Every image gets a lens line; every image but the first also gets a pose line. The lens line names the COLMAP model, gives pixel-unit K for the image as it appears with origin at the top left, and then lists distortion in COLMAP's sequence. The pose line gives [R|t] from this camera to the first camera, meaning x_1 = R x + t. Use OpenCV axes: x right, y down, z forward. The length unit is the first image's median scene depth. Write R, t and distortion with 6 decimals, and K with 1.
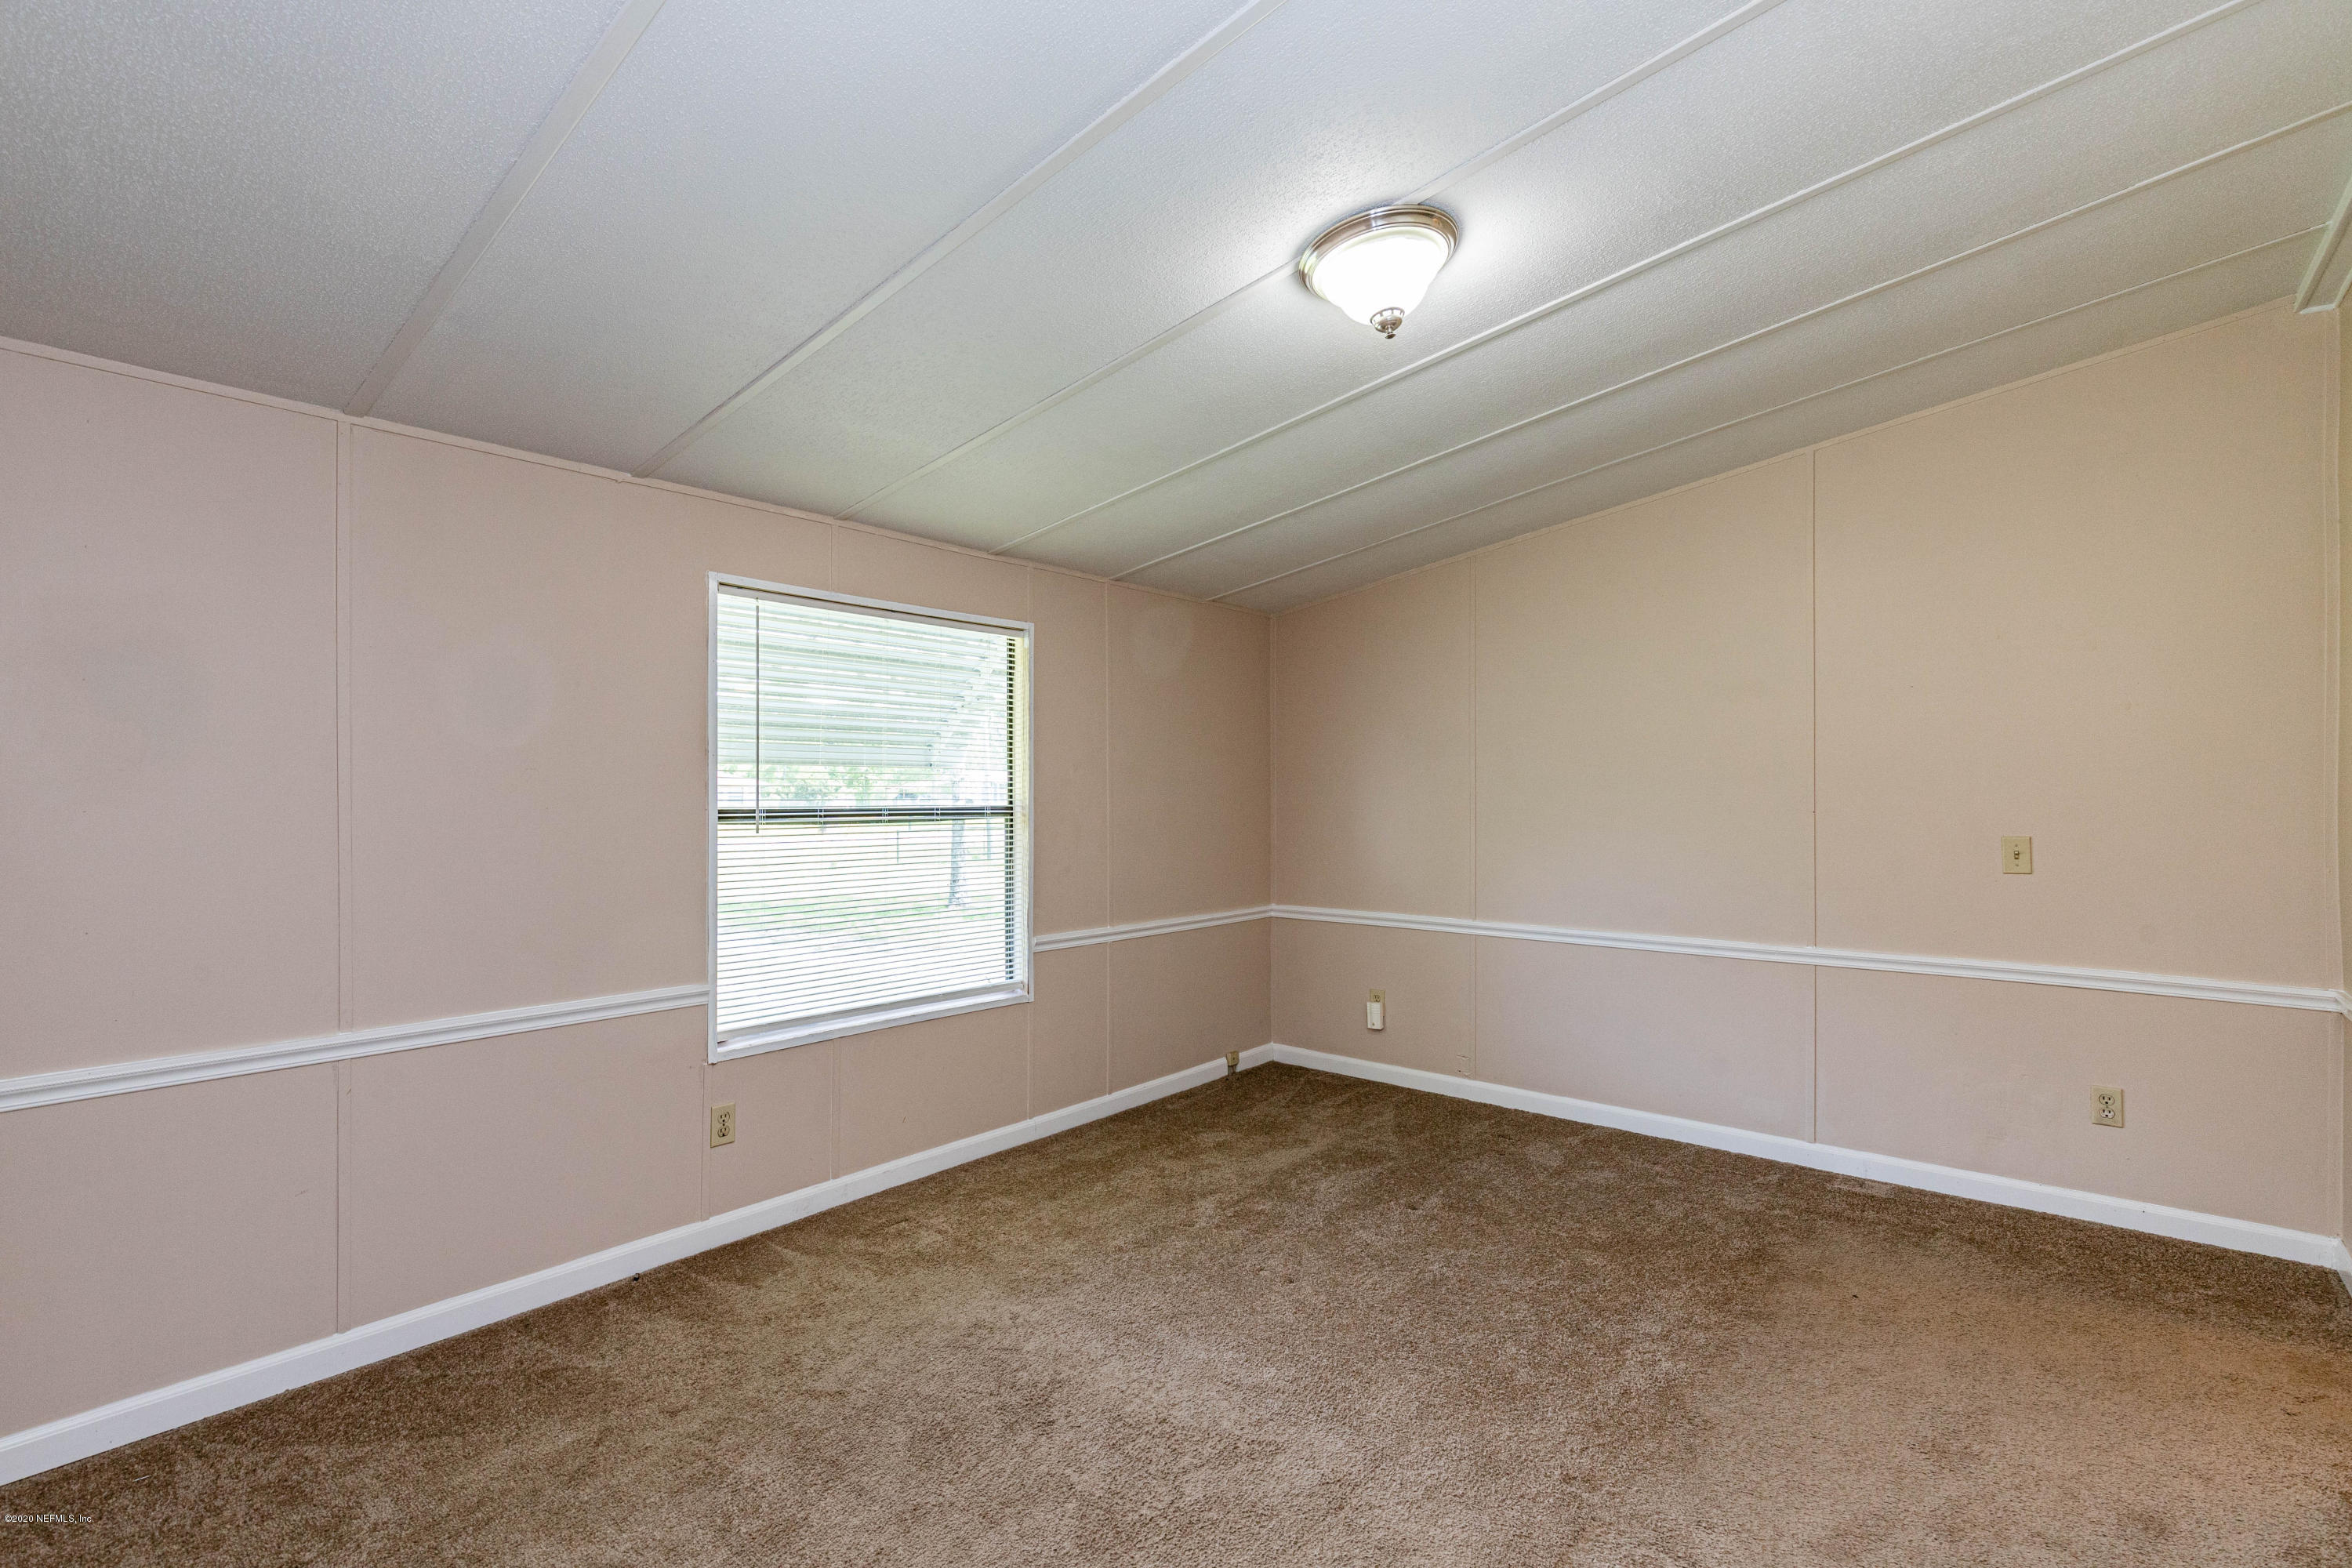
lens RADIAL K [[1060.9, 0, 1180.1], [0, 1060.9, 782.5], [0, 0, 1]] dist [0.009463, -0.000741]
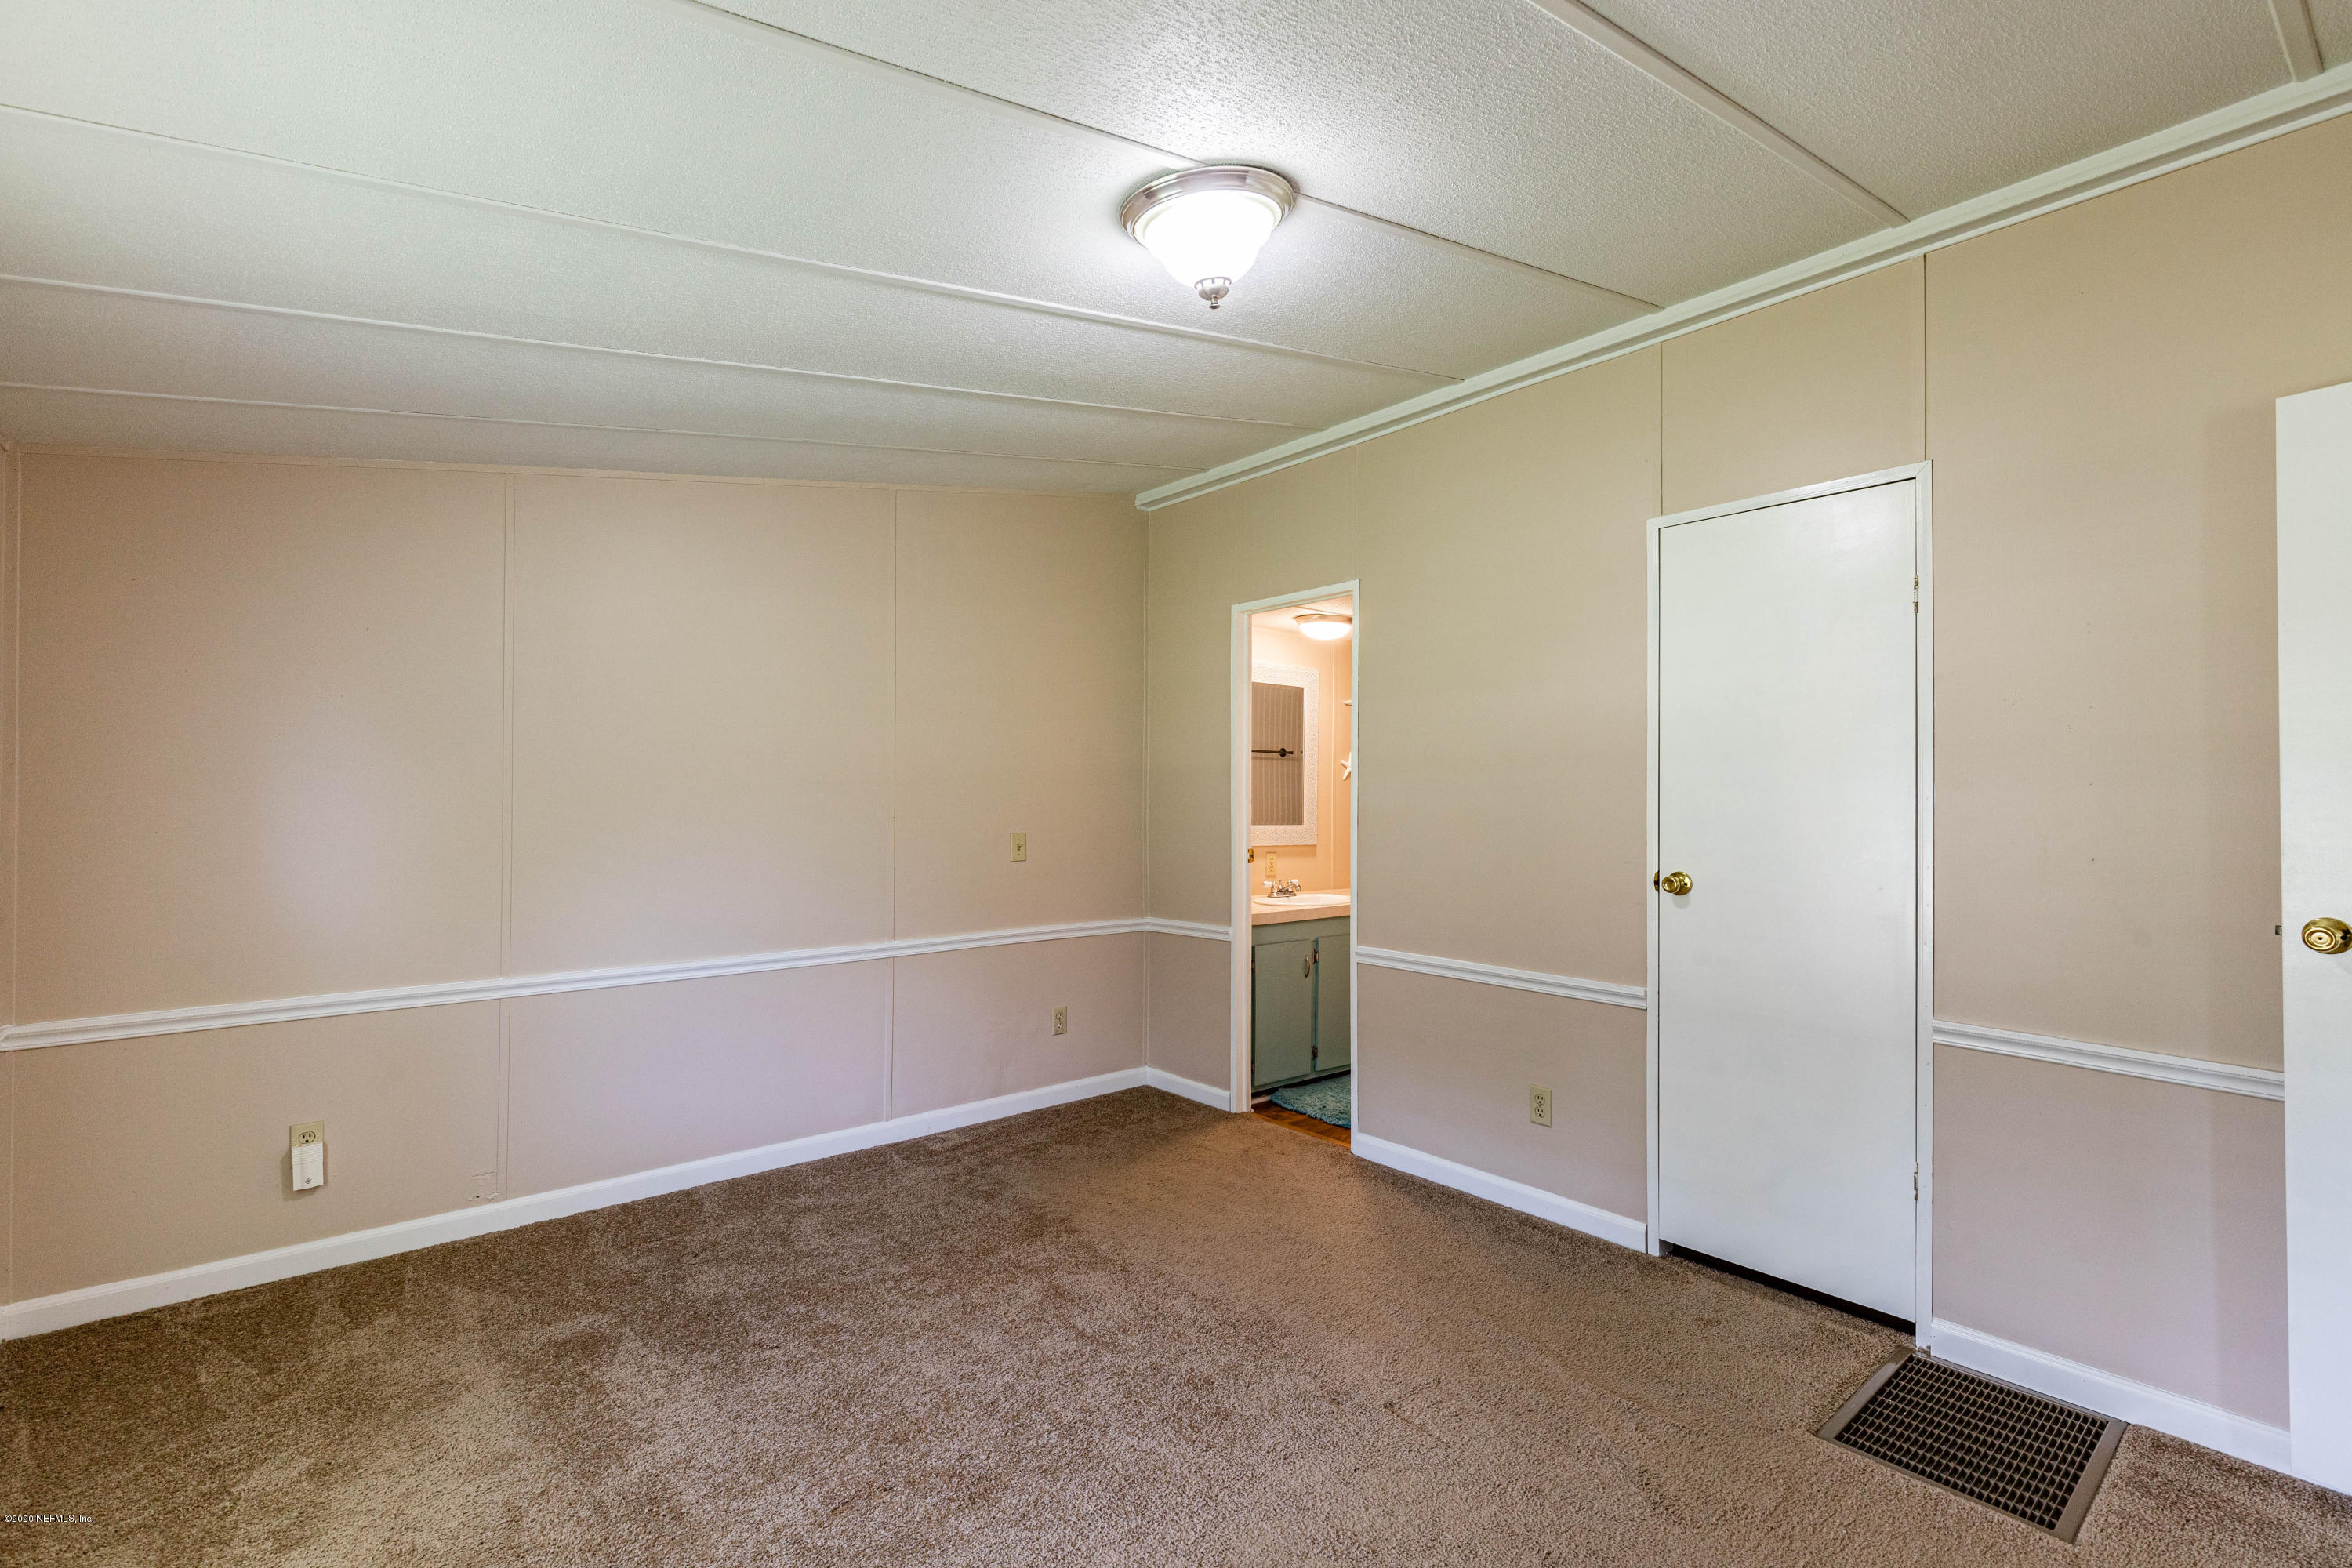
lens RADIAL K [[1060.9, 0, 1163.1], [0, 1060.9, 786.9], [0, 0, 1]] dist [0.009463, -0.000741]
pose [[0.180041, 0.013853, 0.983562, -0.414158], [-0.008508, 0.999885, -0.012526, 0.007585], [-0.983622, -0.006113, 0.180138, 0.509453]]
